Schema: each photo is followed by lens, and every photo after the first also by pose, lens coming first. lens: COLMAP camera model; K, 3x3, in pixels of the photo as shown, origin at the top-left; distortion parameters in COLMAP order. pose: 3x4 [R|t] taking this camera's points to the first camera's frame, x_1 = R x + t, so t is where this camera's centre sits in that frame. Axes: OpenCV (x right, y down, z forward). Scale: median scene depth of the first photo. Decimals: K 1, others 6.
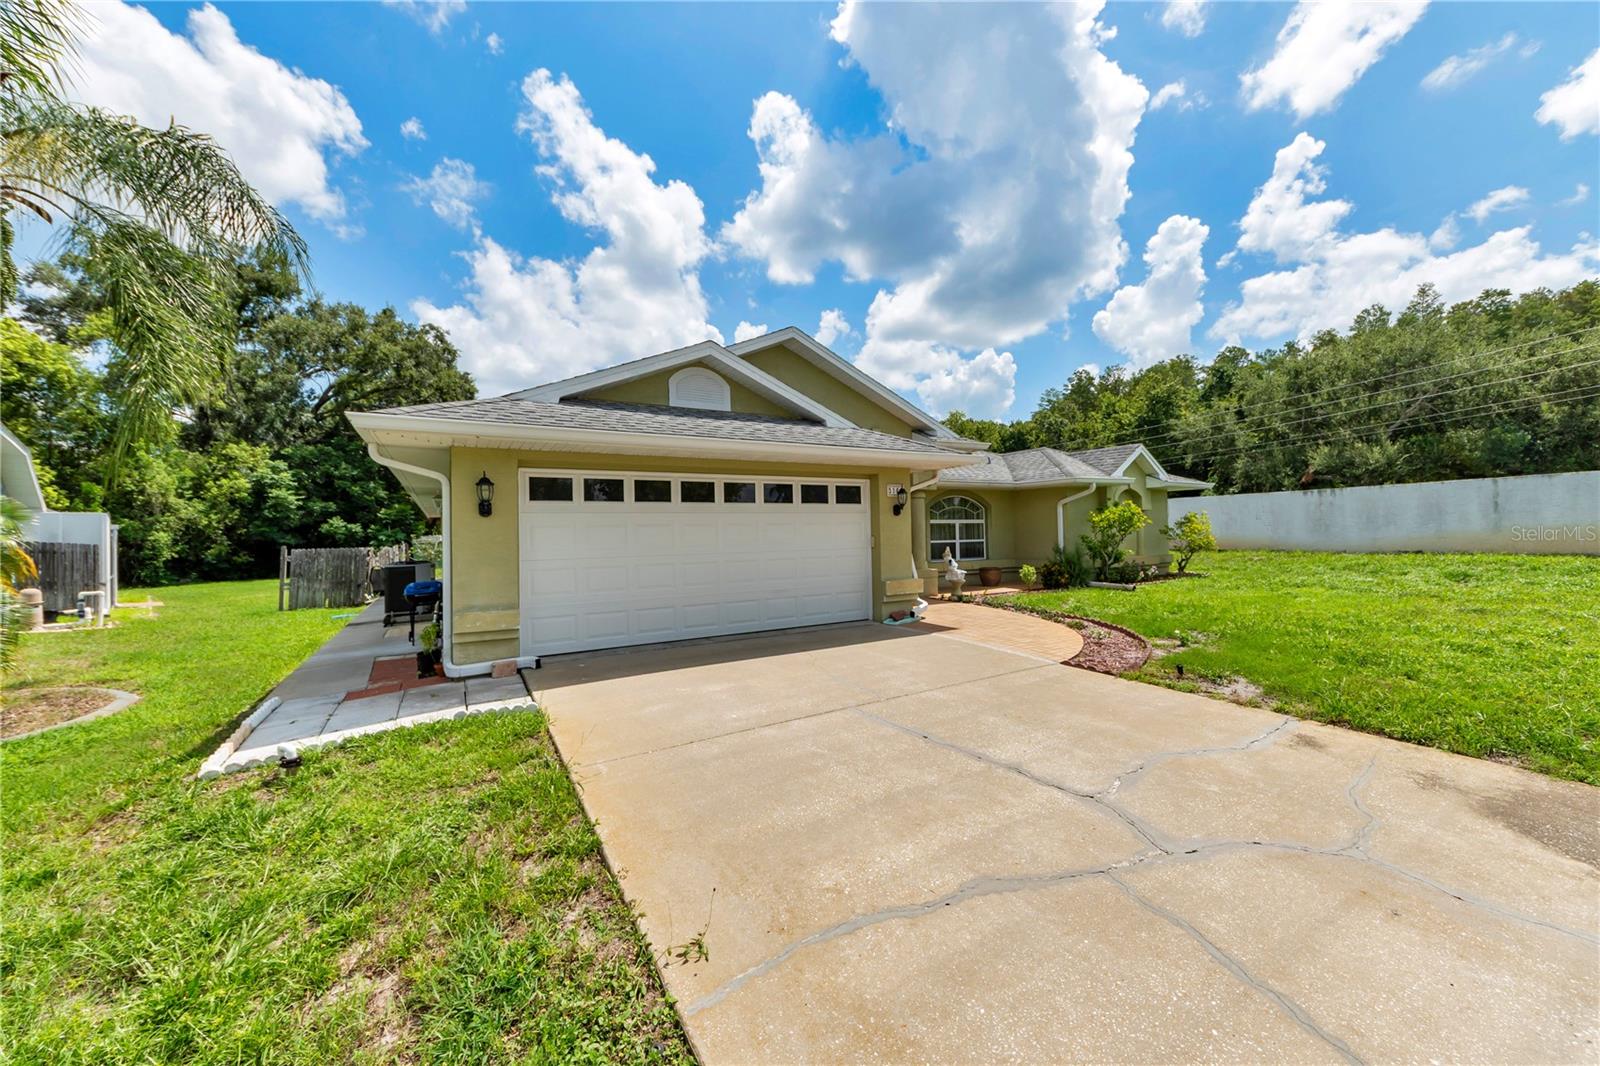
lens RADIAL K [[568.9, 0, 775.7], [0, 568.9, 536.1], [0, 0, 1]] dist [-0.000057, -0.000033]
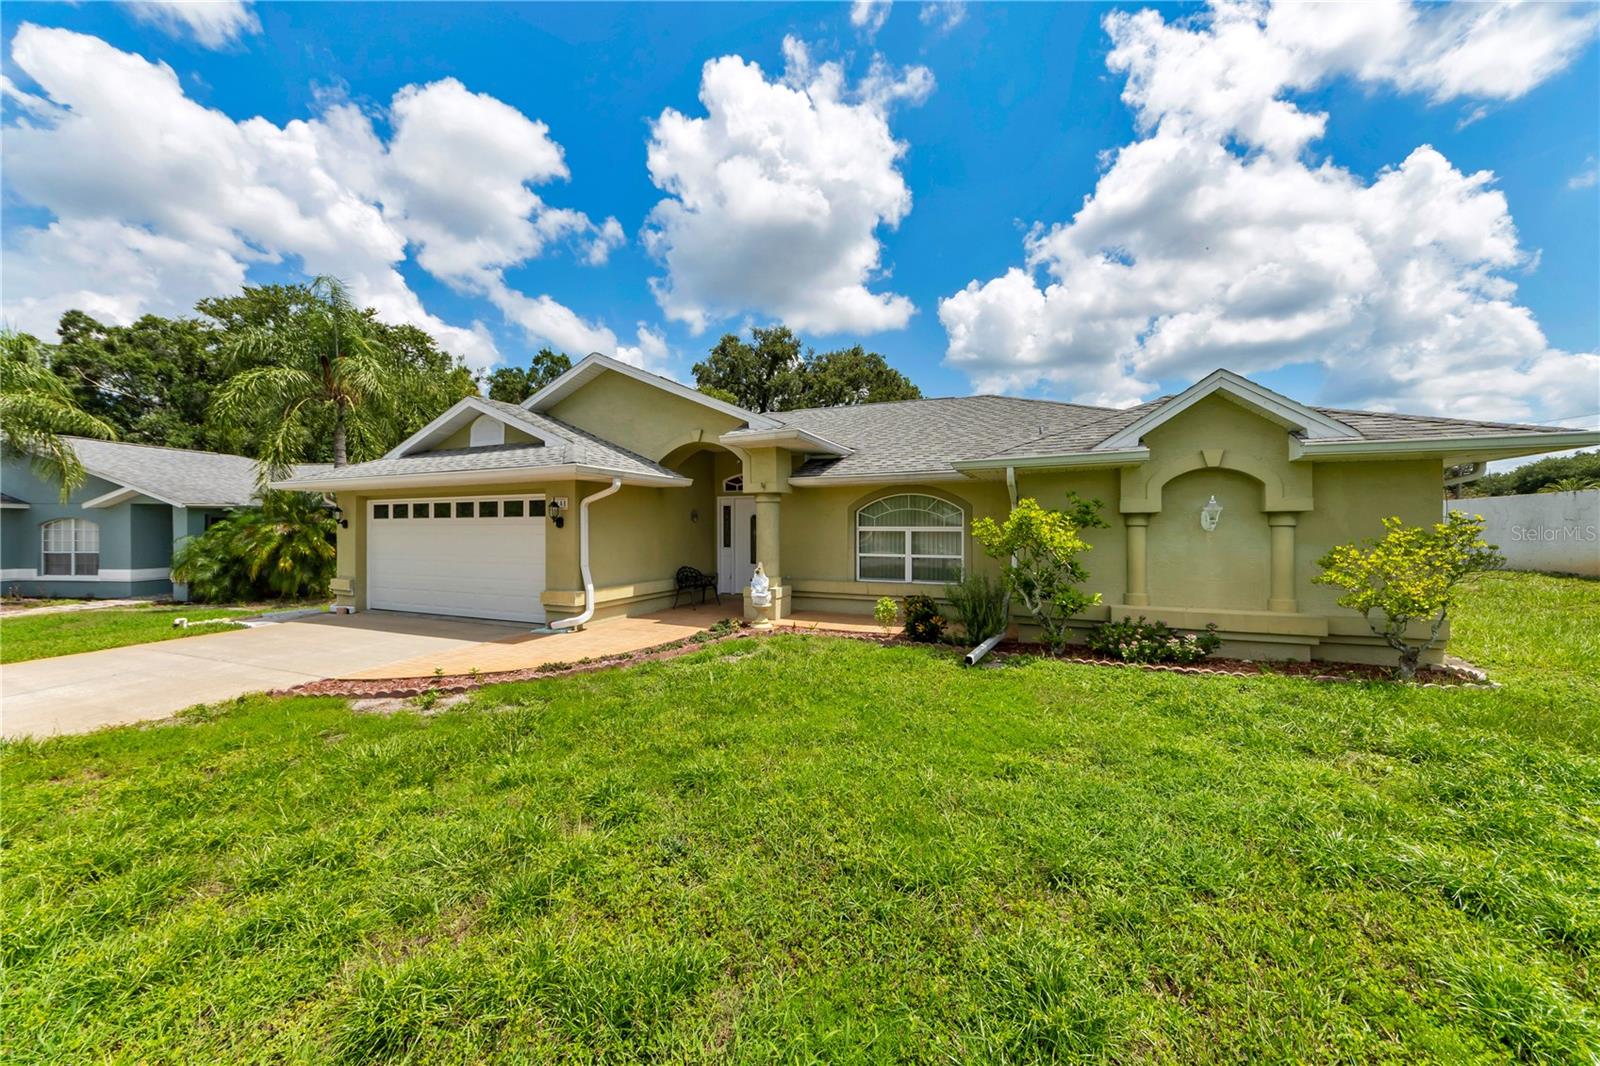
lens RADIAL K [[584.3, 0, 792.4], [0, 584.3, 518.7], [0, 0, 1]] dist [-0.010204, -0.000126]
pose [[0.611306, 0.007975, -0.791354, 0.545932], [-0.011139, 0.999937, 0.001472, -0.025258], [0.791316, 0.007915, 0.611356, 0.295413]]
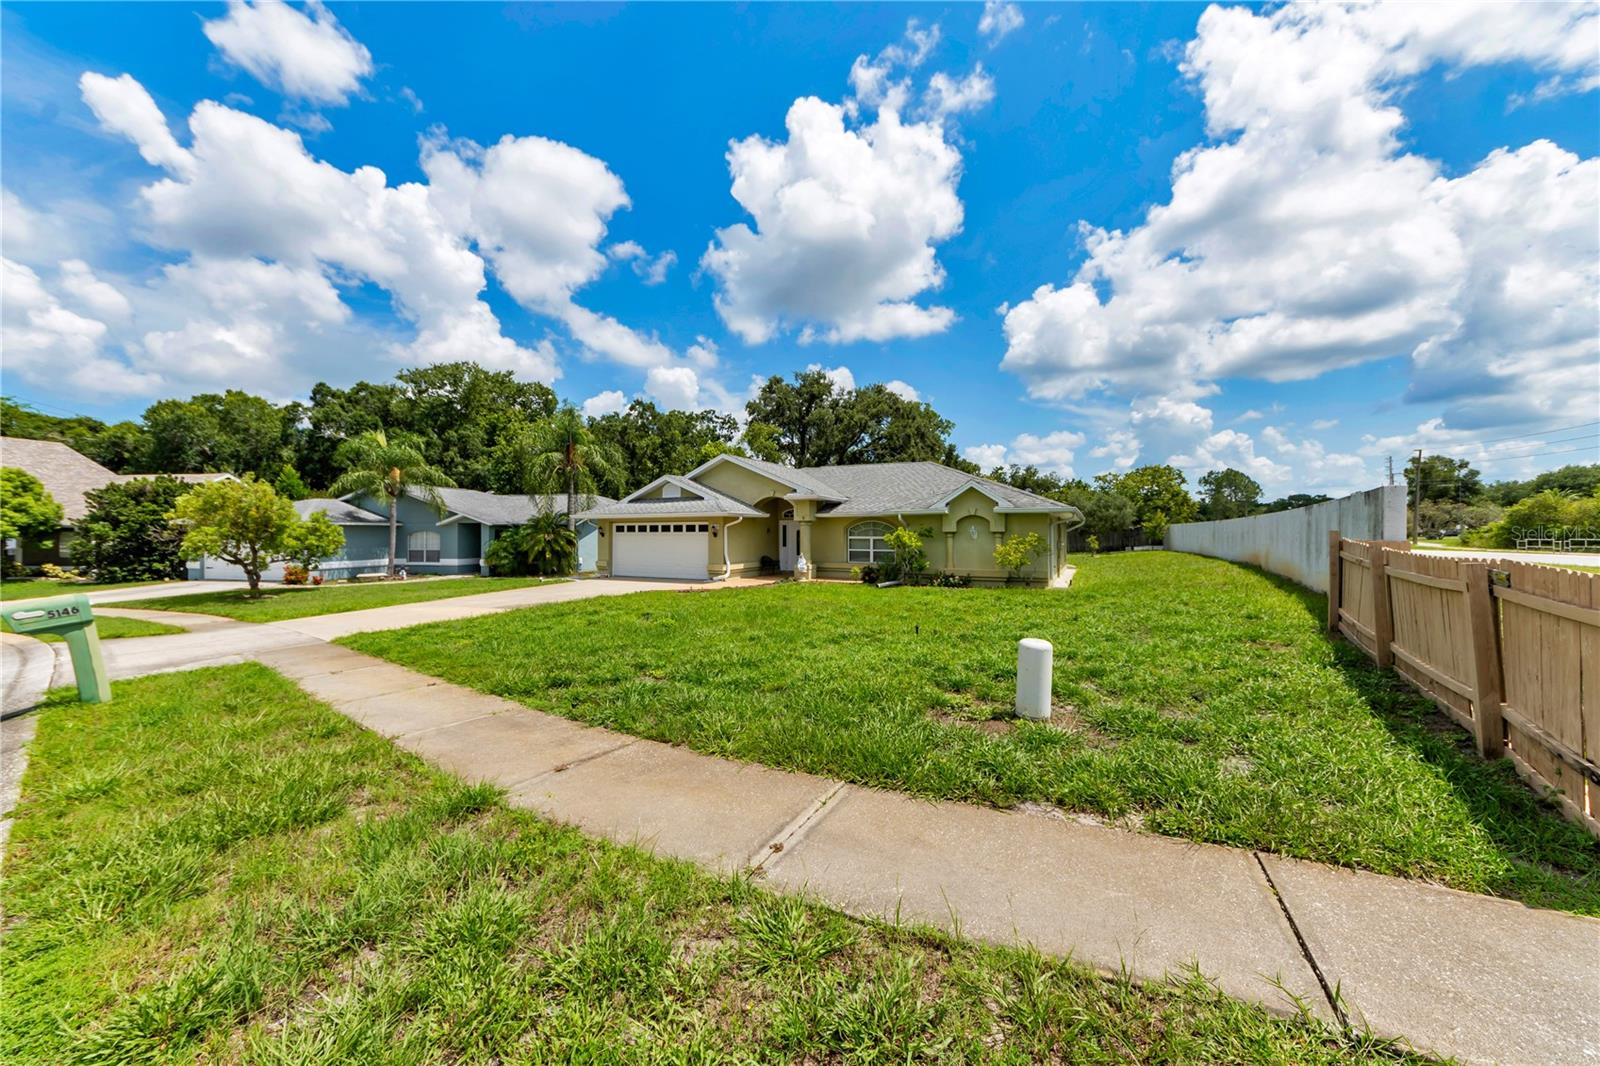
lens RADIAL K [[578.8, 0, 794.4], [0, 578.8, 530.6], [0, 0, 1]] dist [0.009927, -0.000063]
pose [[0.540747, 0.014207, -0.841065, 1.013915], [-0.013290, 0.999877, 0.008344, -0.037380], [0.841080, 0.006666, 0.540870, -0.003563]]
